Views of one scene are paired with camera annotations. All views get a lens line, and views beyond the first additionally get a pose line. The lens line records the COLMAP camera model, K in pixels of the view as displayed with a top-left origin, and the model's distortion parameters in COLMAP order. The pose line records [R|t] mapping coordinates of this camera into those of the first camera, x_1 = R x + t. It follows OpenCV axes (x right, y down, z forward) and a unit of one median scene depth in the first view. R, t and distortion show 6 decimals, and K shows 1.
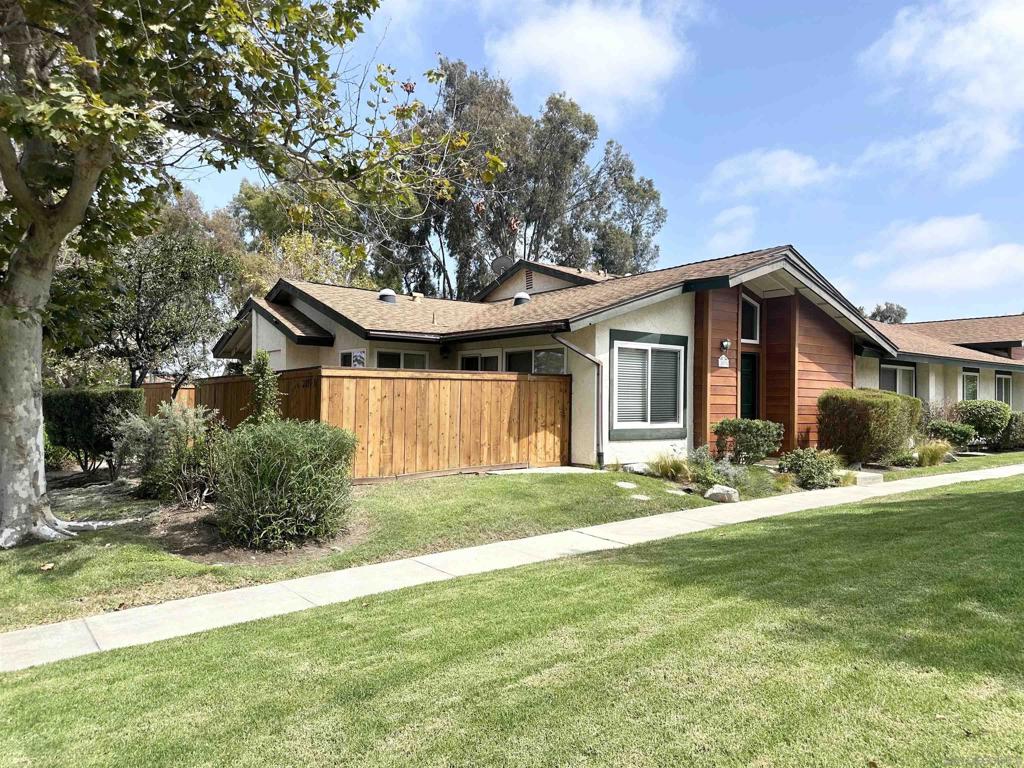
lens RADIAL K [[702.8, 0, 512.0], [0, 702.8, 384.0], [0, 0, 1]] dist [0.125724, -0.250765]
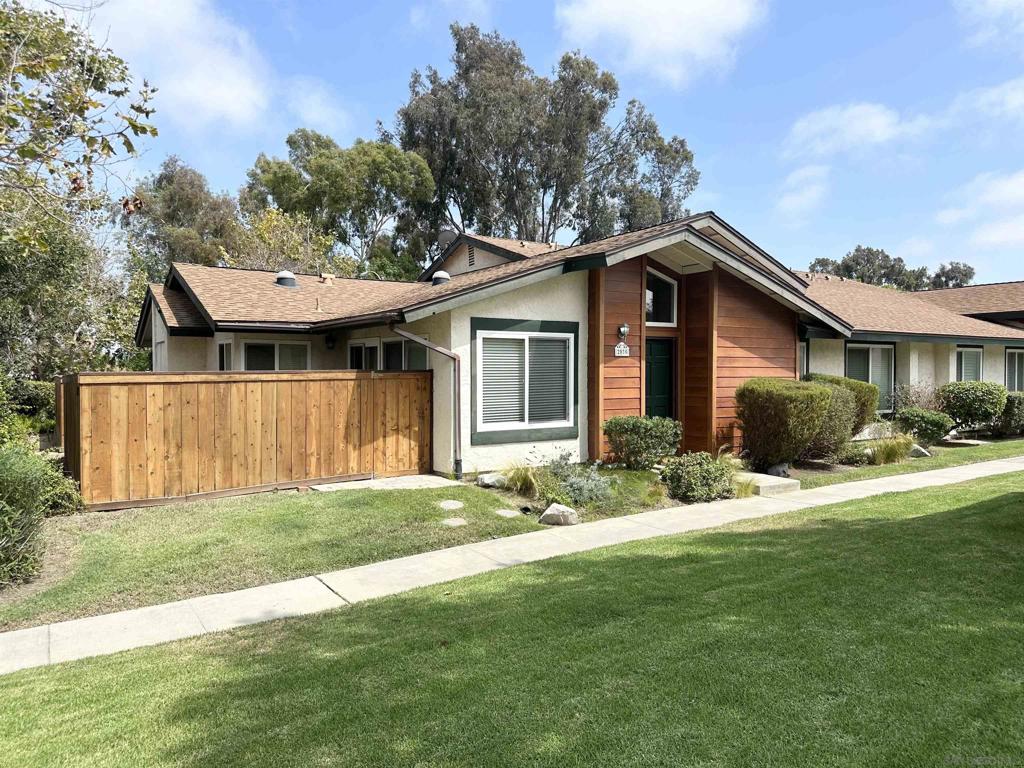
lens RADIAL K [[702.8, 0, 512.0], [0, 702.8, 384.0], [0, 0, 1]] dist [0.125724, -0.250765]
pose [[0.997062, -0.012297, -0.075611, 0.233219], [0.015542, 0.998976, 0.042480, -0.029195], [0.075011, -0.043530, 0.996232, 0.125089]]
